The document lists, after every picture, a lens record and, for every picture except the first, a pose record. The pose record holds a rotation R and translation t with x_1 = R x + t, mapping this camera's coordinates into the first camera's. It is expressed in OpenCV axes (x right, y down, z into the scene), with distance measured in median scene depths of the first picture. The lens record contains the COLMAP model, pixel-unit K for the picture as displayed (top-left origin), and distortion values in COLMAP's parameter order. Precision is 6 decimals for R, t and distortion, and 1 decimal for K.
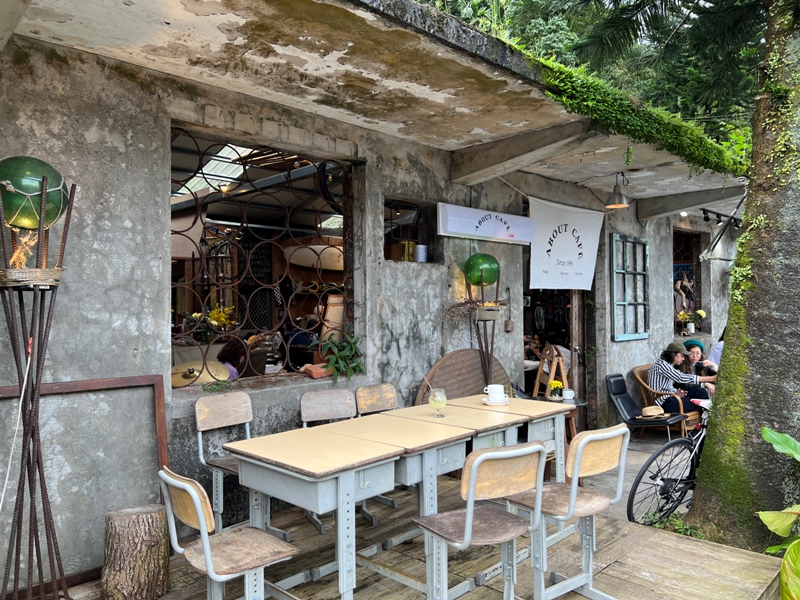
lens RADIAL K [[597.5, 0, 394.8], [0, 597.5, 304.9], [0, 0, 1]] dist [0.071982, -0.088664]
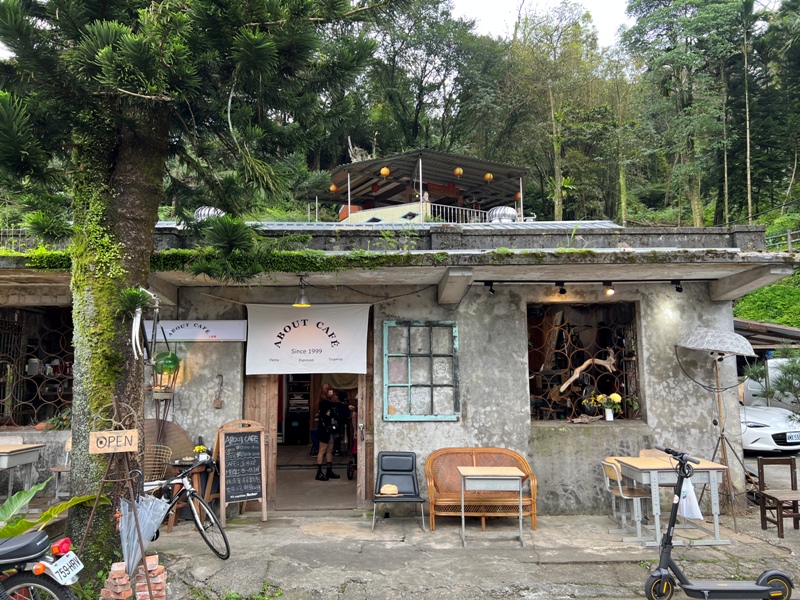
lens RADIAL K [[597.5, 0, 393.1], [0, 597.5, 299.9], [0, 0, 1]] dist [0.071982, -0.088664]
pose [[0.728851, -0.082894, -0.679636, 1.403180], [0.000268, 0.992678, -0.120789, -0.031940], [0.684672, 0.087855, 0.723537, 0.276022]]
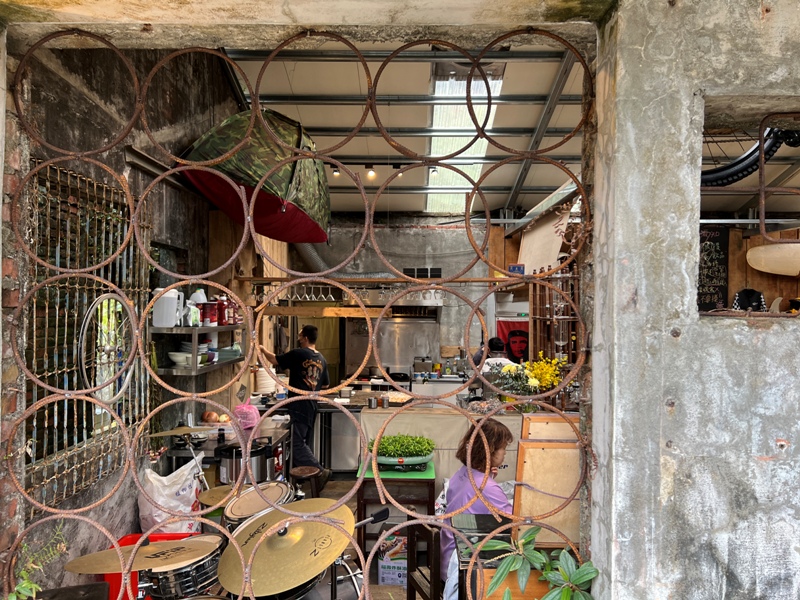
lens RADIAL K [[597.5, 0, 397.6], [0, 597.5, 304.3], [0, 0, 1]] dist [0.071982, -0.088664]
pose [[0.697956, 0.013086, -0.716021, 0.072429], [-0.016217, 0.999865, 0.002466, -0.065511], [0.715957, 0.009890, 0.698074, 0.554613]]
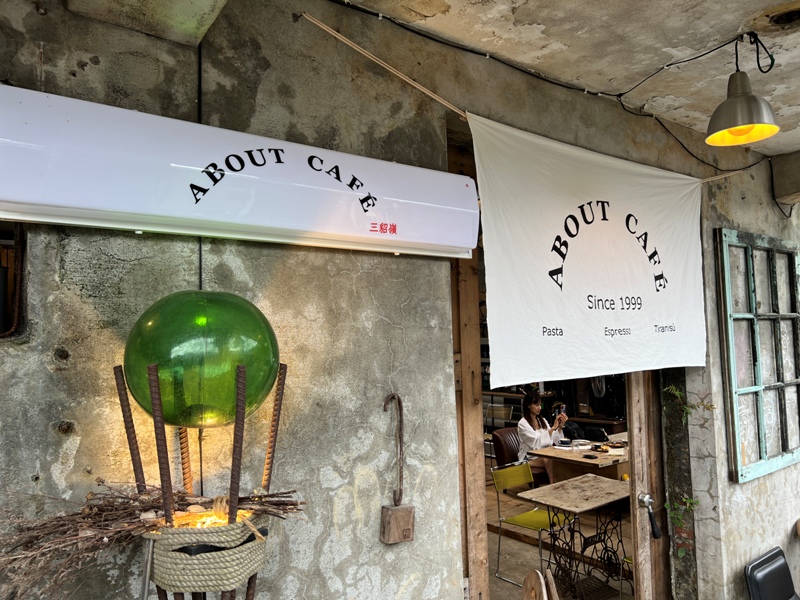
lens RADIAL K [[597.5, 0, 399.5], [0, 597.5, 306.3], [0, 0, 1]] dist [0.071982, -0.088664]
pose [[0.992889, -0.026264, -0.116109, 0.230362], [0.020825, 0.998639, -0.047814, -0.059787], [0.117207, 0.045056, 0.992085, 0.689948]]
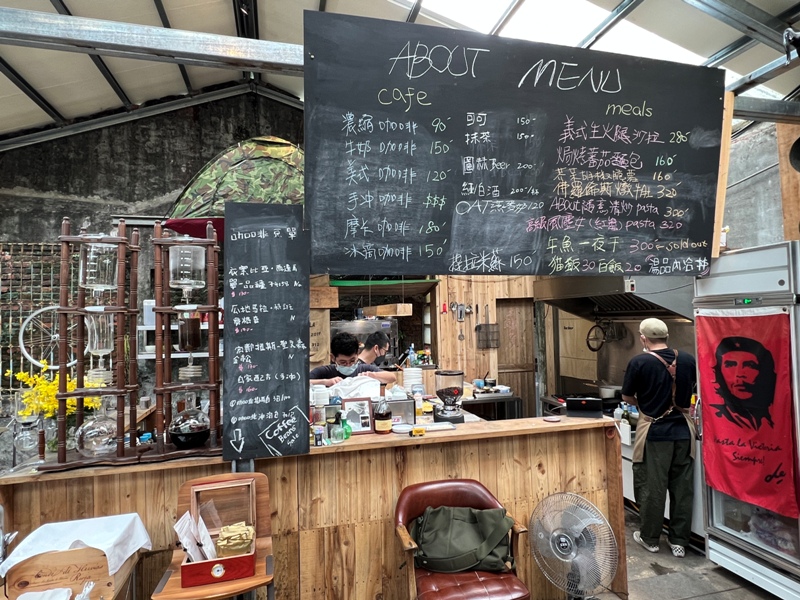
lens RADIAL K [[462.5, 0, 395.6], [0, 462.5, 301.1], [0, 0, 1]] dist [-0.004146, -0.004532]
pose [[-0.498217, -0.013412, -0.866949, -0.166109], [0.027555, 0.999130, -0.031292, -0.035522], [0.866614, -0.039479, -0.497414, 1.747923]]
